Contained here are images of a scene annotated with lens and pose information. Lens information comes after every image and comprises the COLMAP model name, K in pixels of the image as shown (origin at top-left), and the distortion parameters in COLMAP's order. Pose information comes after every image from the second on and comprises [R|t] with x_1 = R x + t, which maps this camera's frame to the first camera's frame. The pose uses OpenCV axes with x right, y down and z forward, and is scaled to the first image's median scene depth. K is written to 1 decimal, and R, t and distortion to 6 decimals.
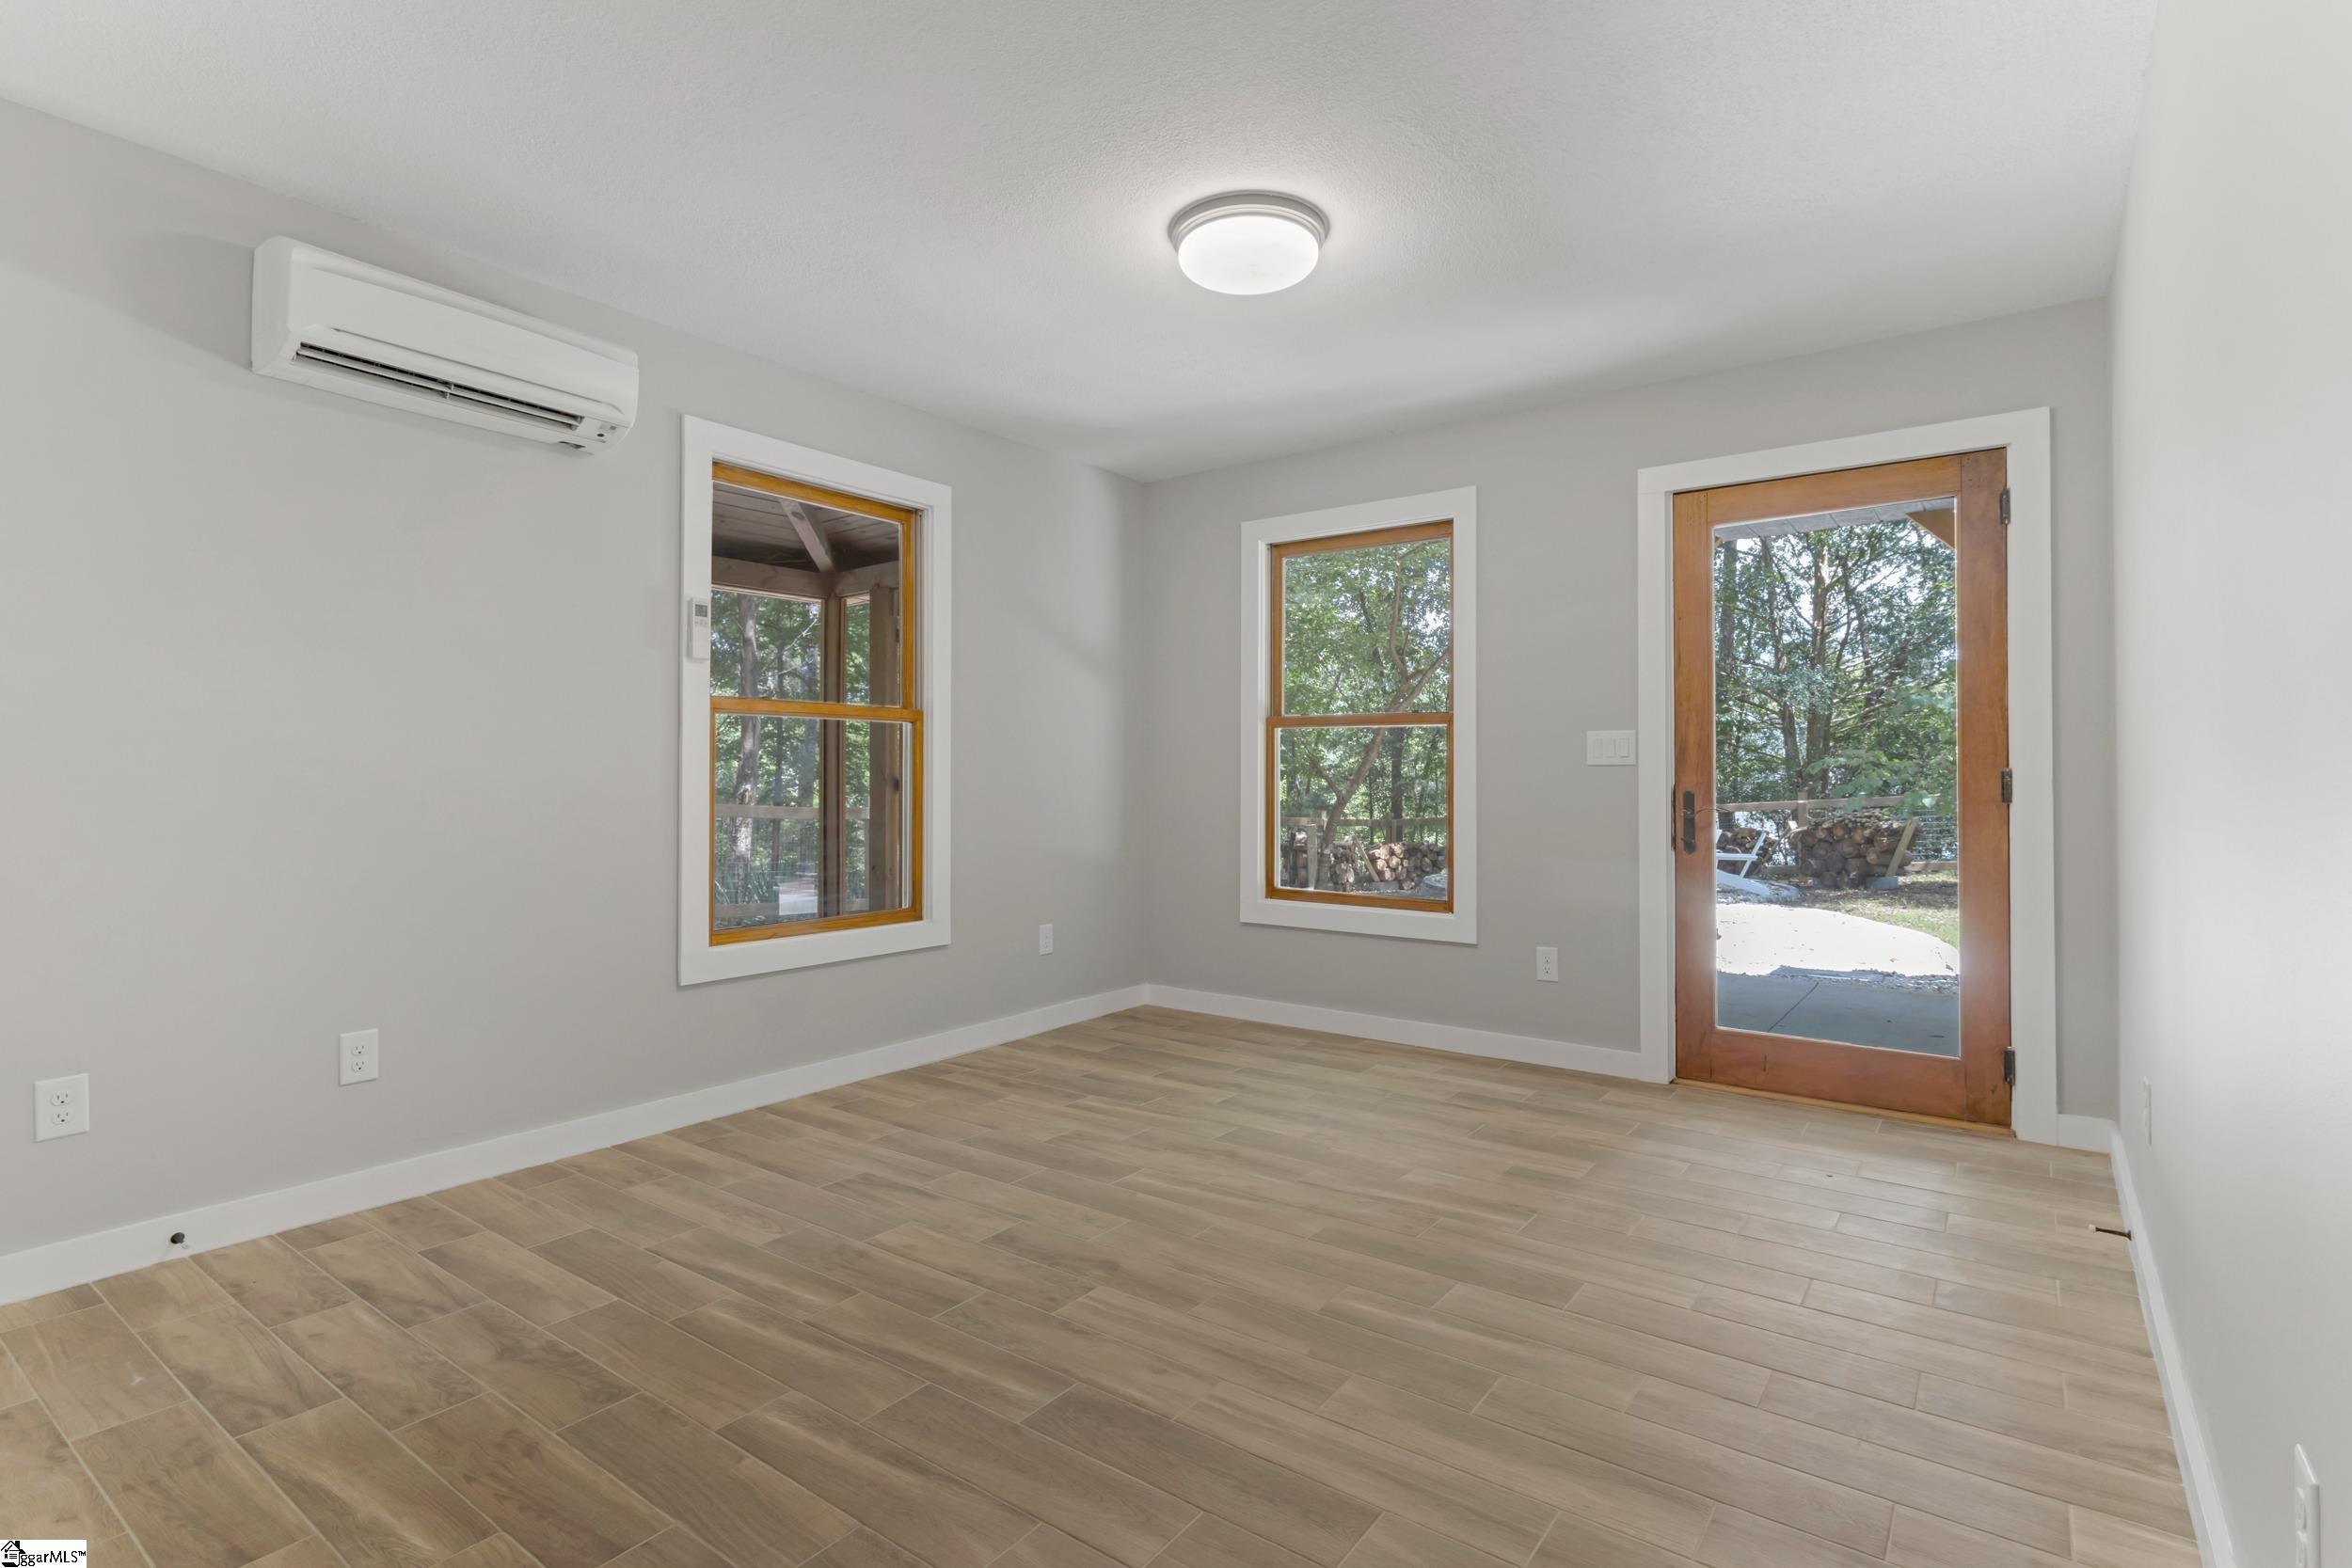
lens RADIAL K [[1142.4, 0, 1167.3], [0, 1142.4, 776.4], [0, 0, 1]] dist [-0.002807, 0.003040]
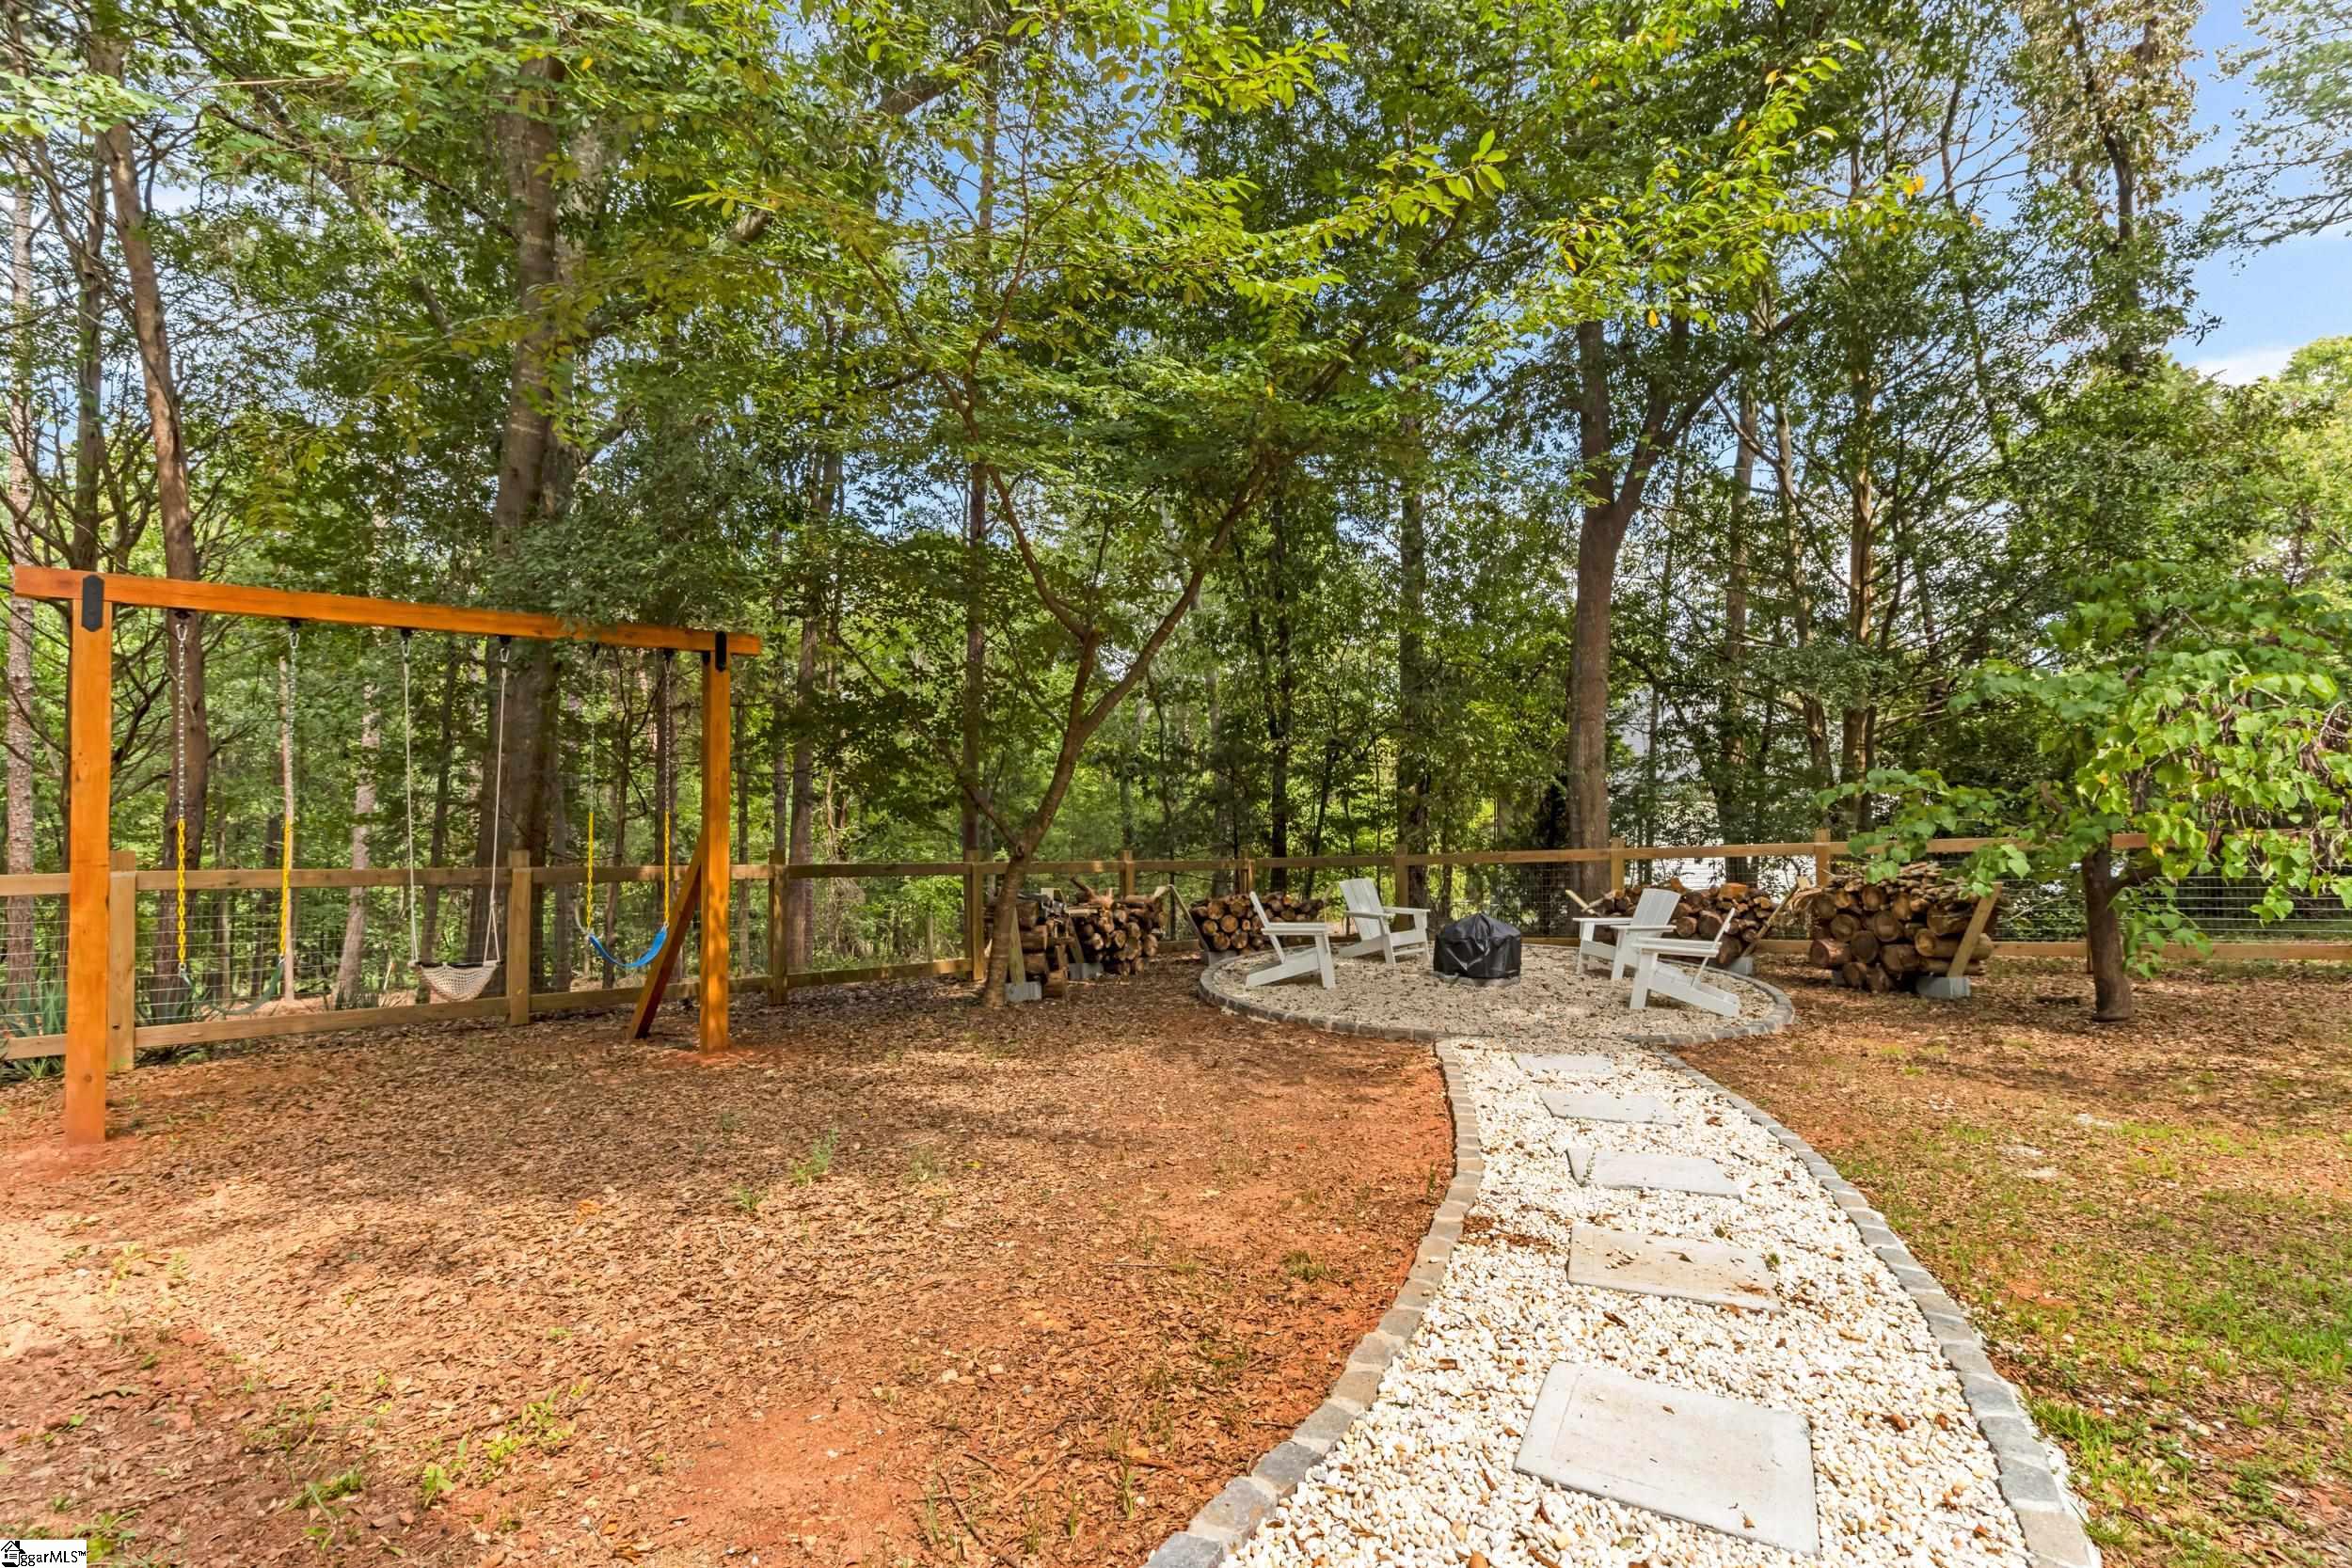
lens RADIAL K [[1142.4, 0, 1172.1], [0, 1142.4, 787.6], [0, 0, 1]] dist [-0.002807, 0.003040]
pose [[0.998733, 0.003166, -0.050217, 0.244886], [-0.002901, 0.999982, 0.005344, -0.013952], [0.050233, -0.005192, 0.998724, 0.369660]]
